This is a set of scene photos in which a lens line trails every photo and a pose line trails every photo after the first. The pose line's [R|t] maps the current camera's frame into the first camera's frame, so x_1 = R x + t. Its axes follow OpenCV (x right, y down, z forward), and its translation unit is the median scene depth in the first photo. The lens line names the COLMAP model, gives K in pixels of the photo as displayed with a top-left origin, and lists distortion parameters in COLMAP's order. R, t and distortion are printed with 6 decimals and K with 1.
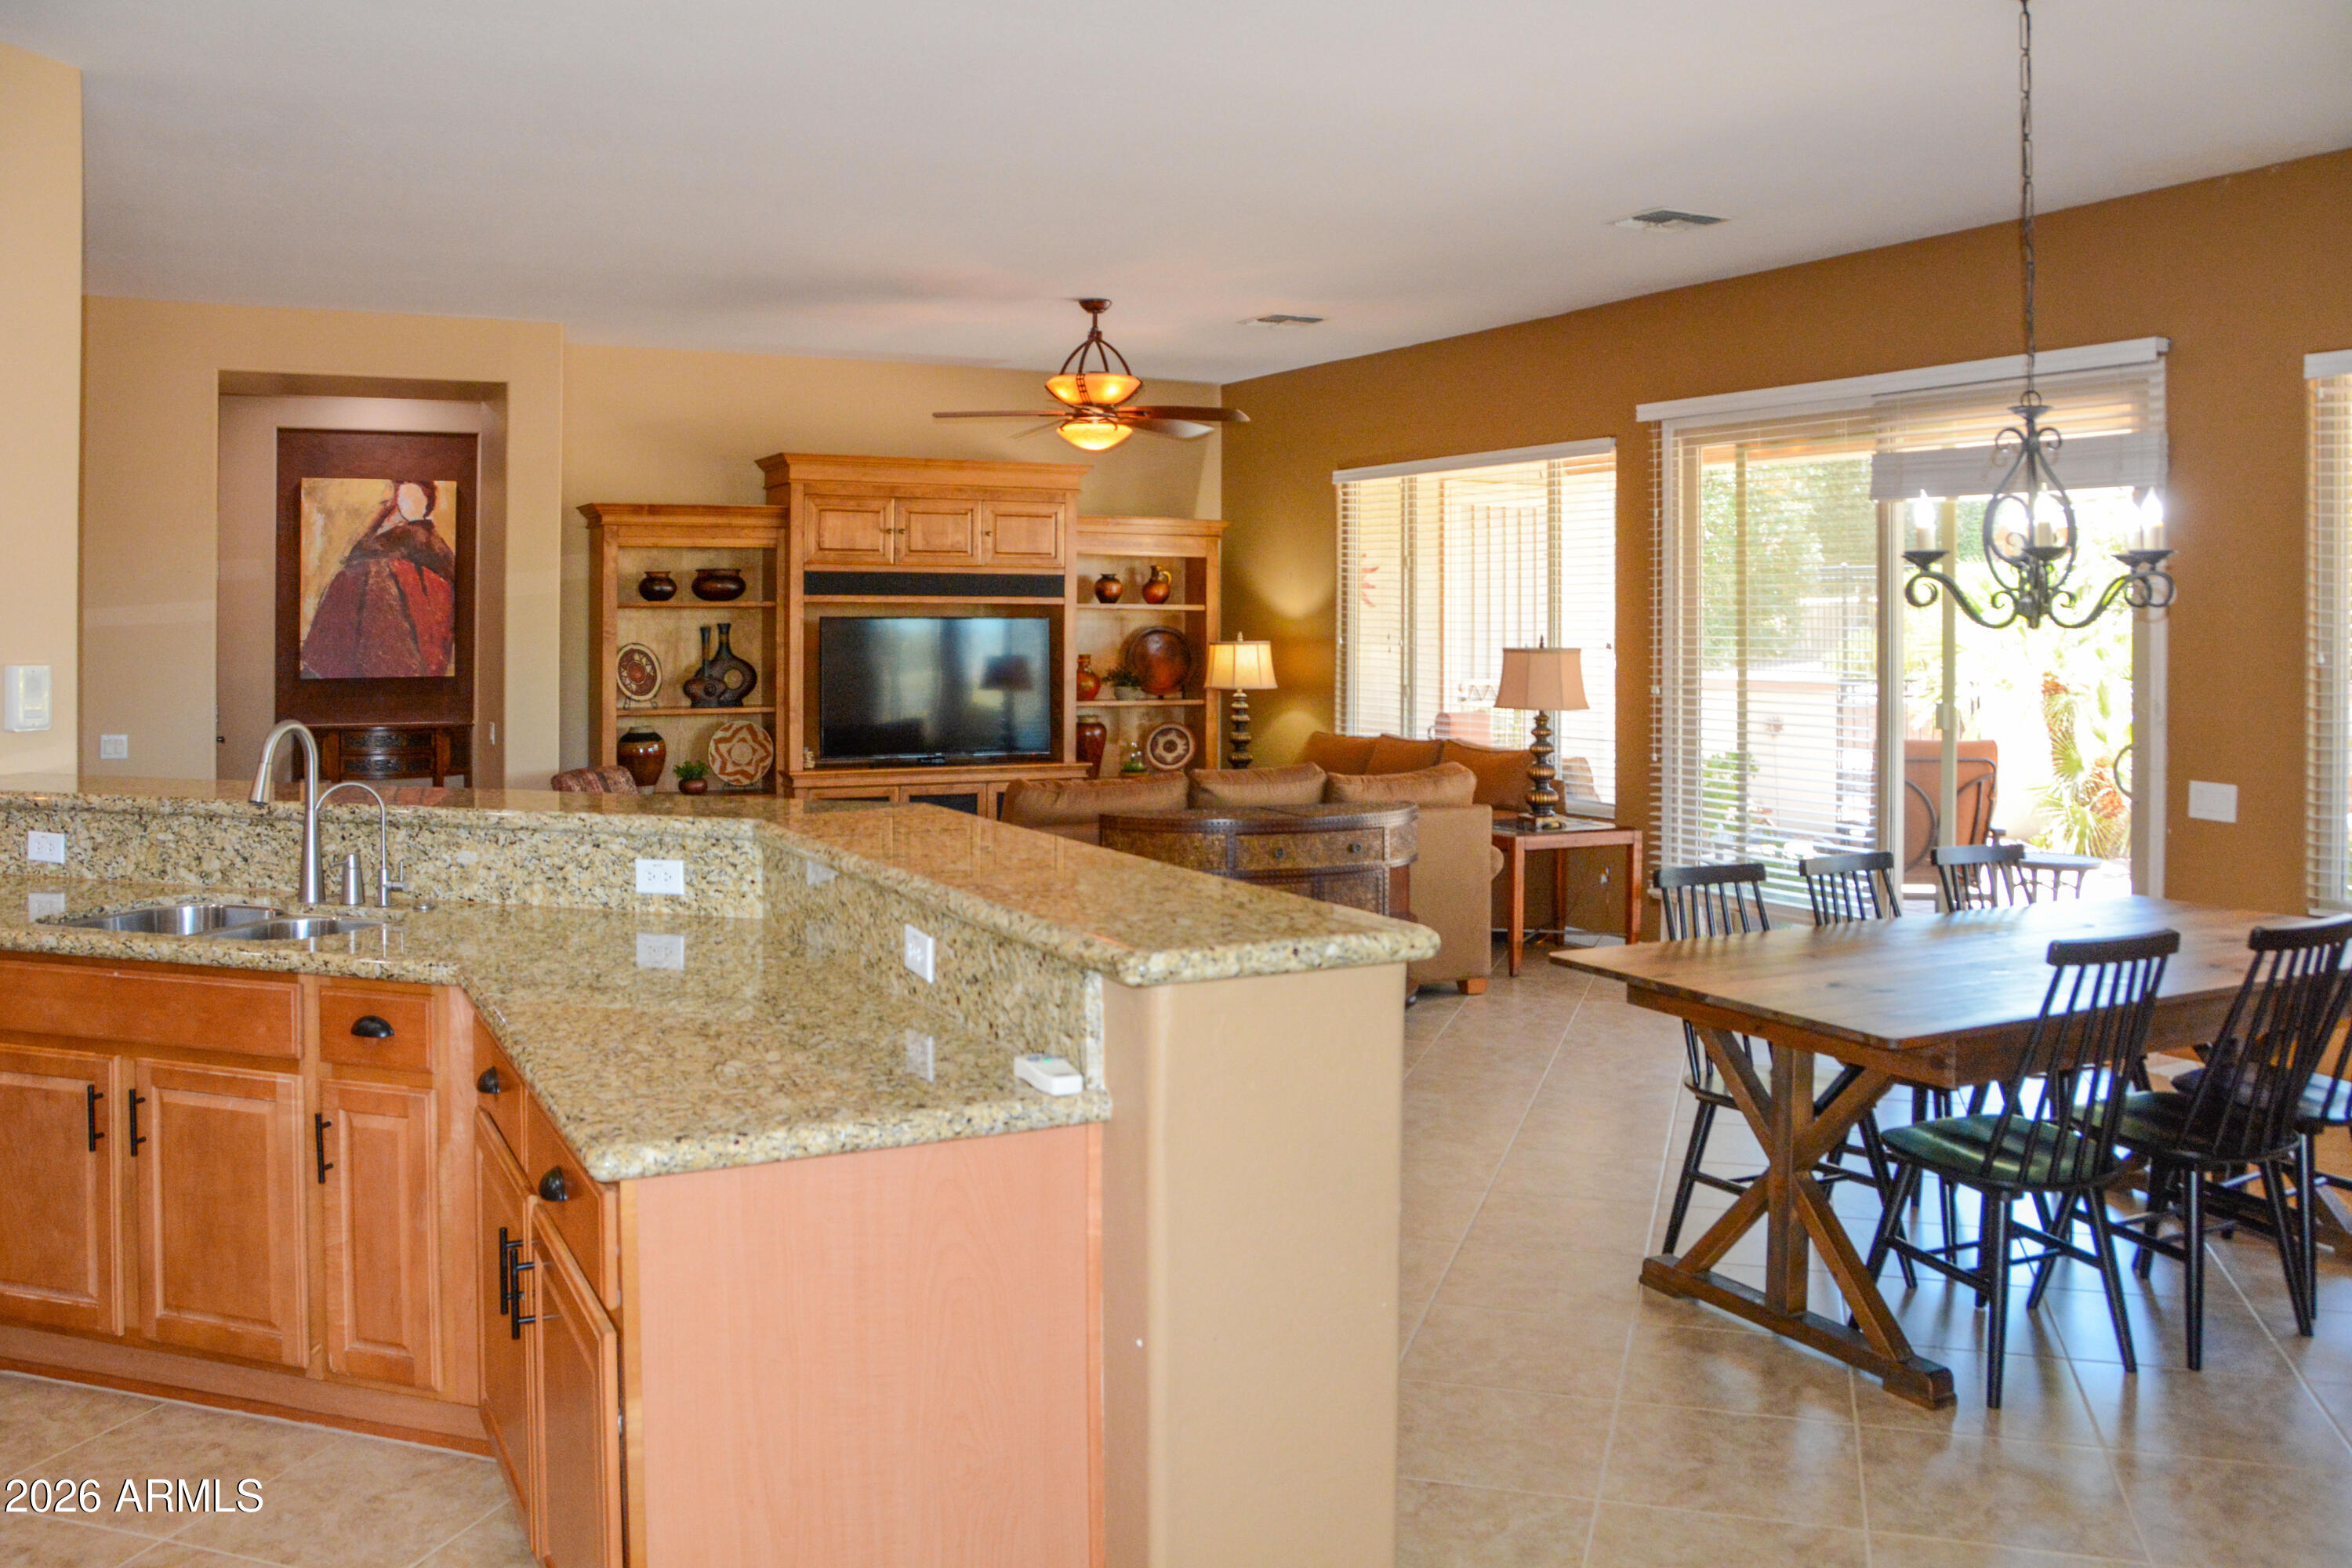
lens RADIAL K [[1917.5, 0, 1187.6], [0, 1917.5, 604.6], [0, 0, 1]] dist [-0.102986, 0.034003]
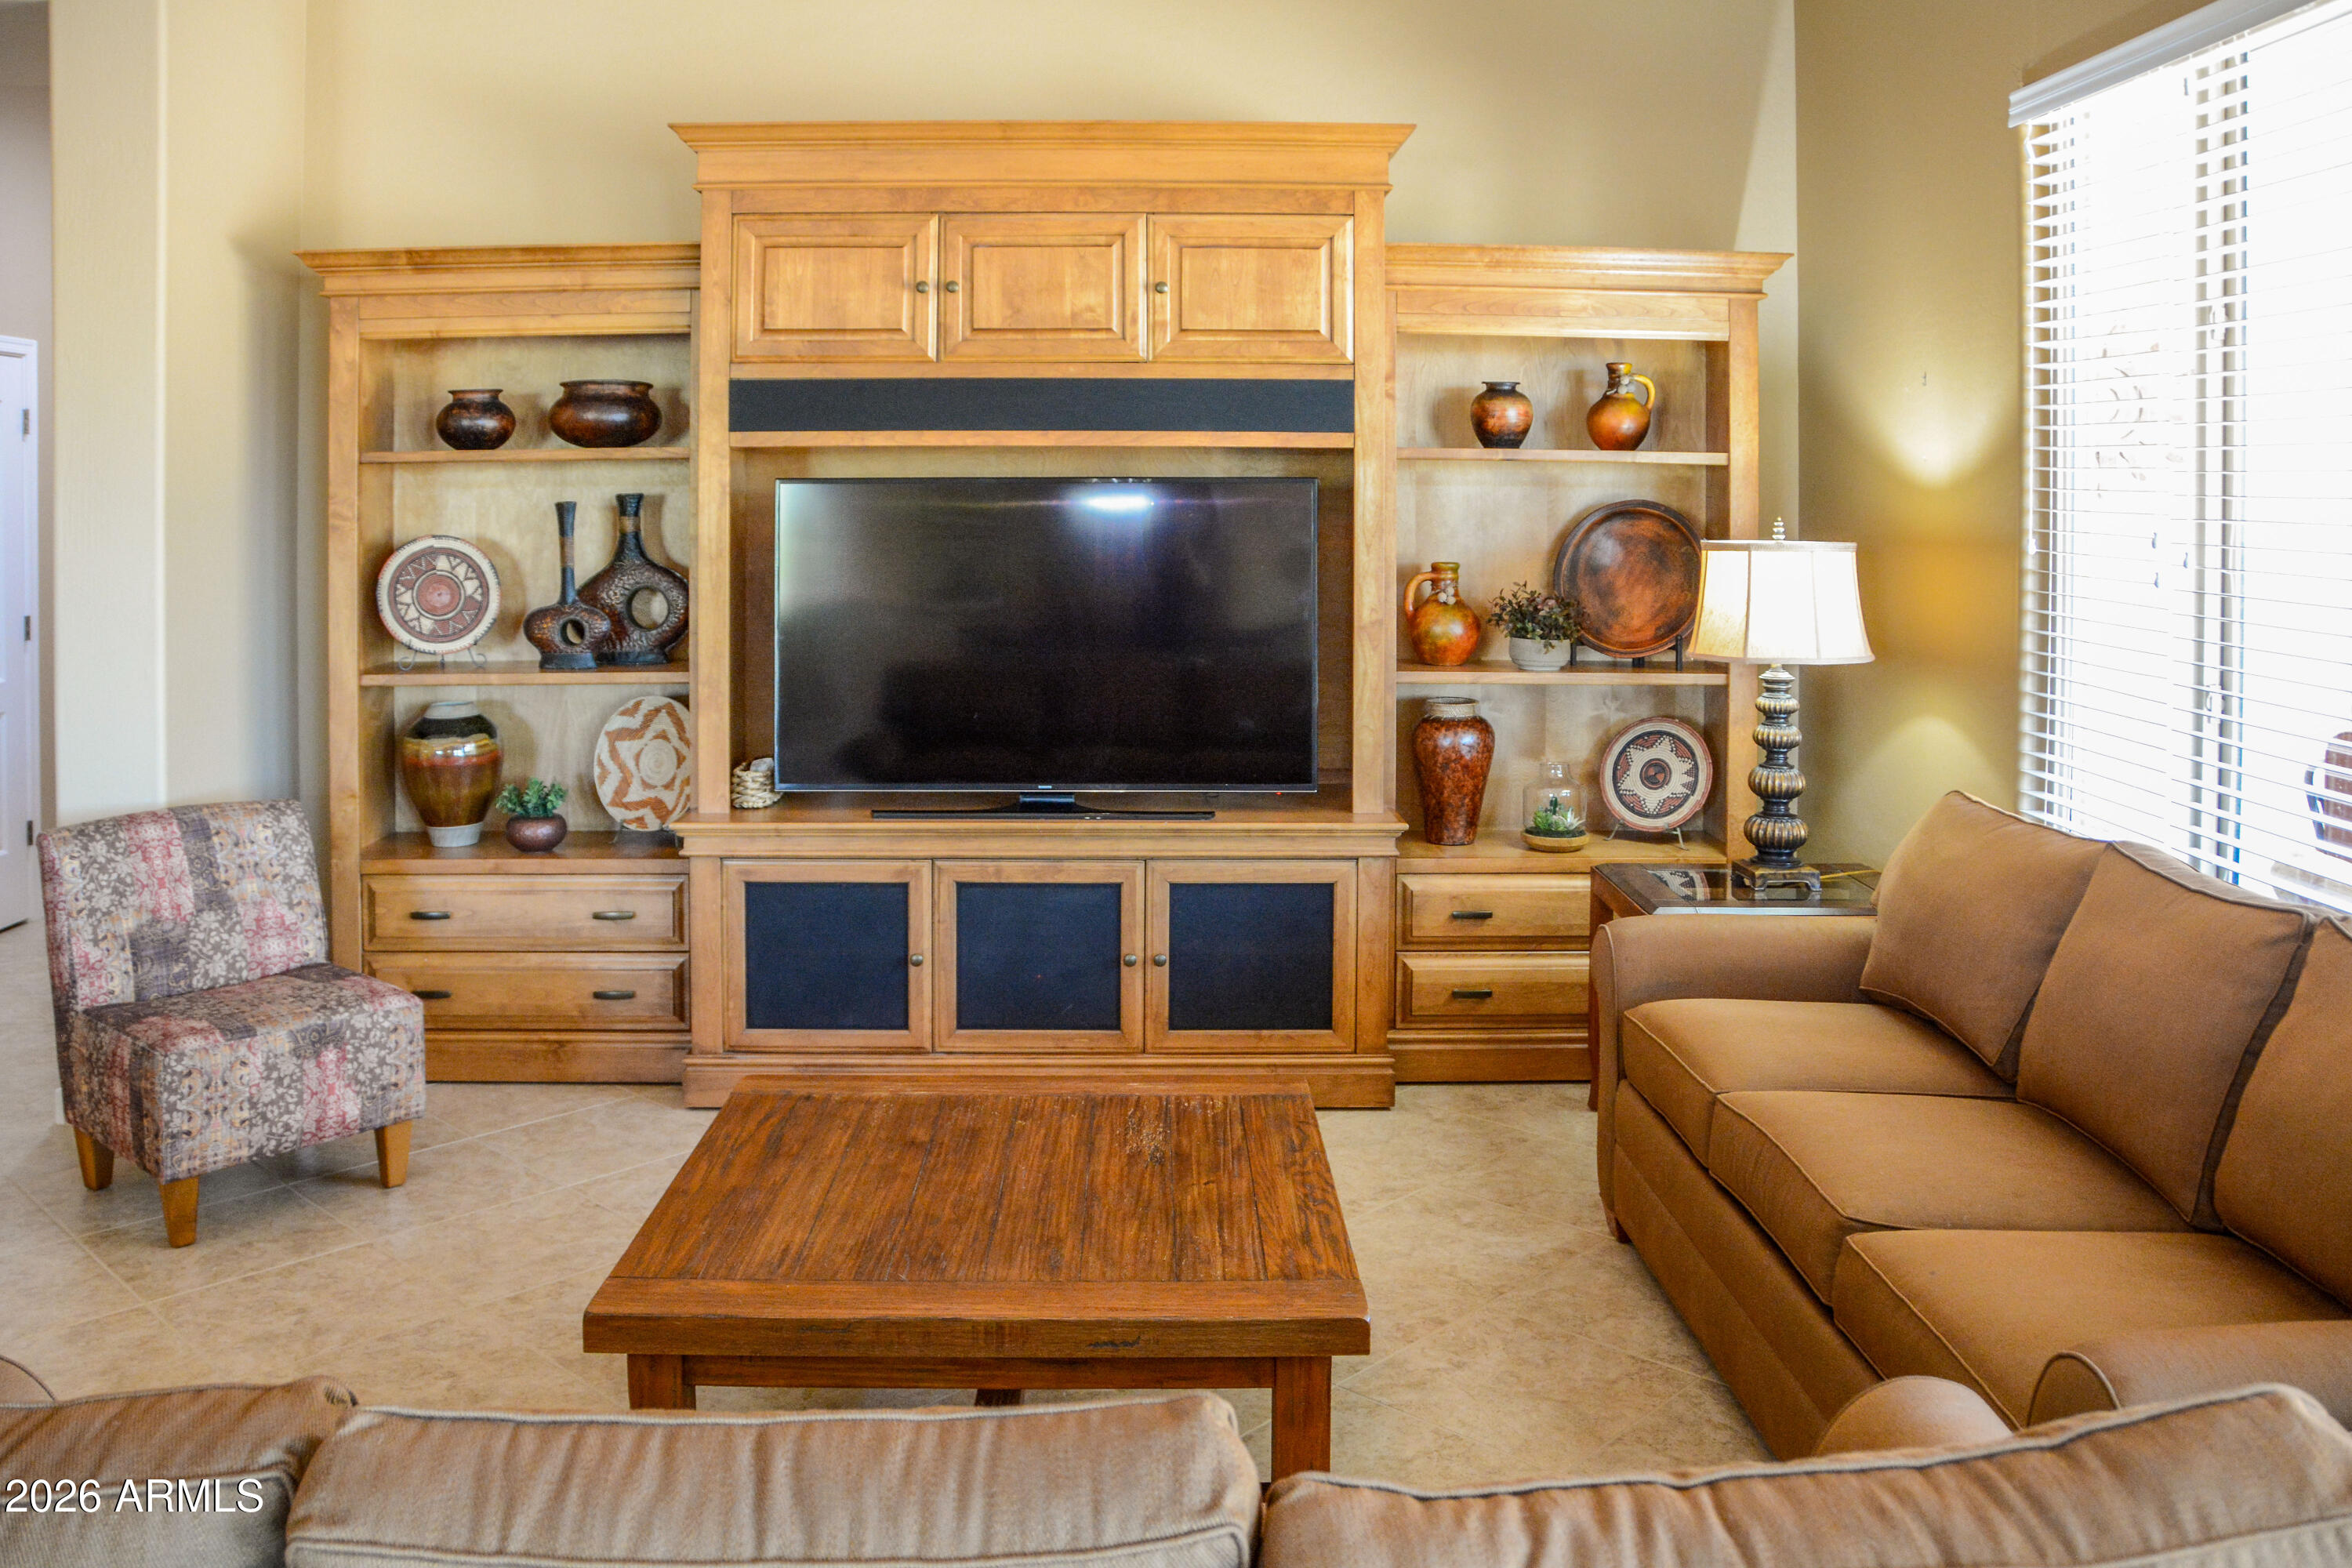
lens RADIAL K [[1932.1, 0, 1179.8], [0, 1932.1, 482.6], [0, 0, 1]] dist [-0.100760, 0.004438]
pose [[0.893416, 0.002939, -0.449221, 0.119060], [0.004754, 0.999861, 0.015995, -0.000098], [0.449205, -0.016426, 0.893277, 0.741202]]
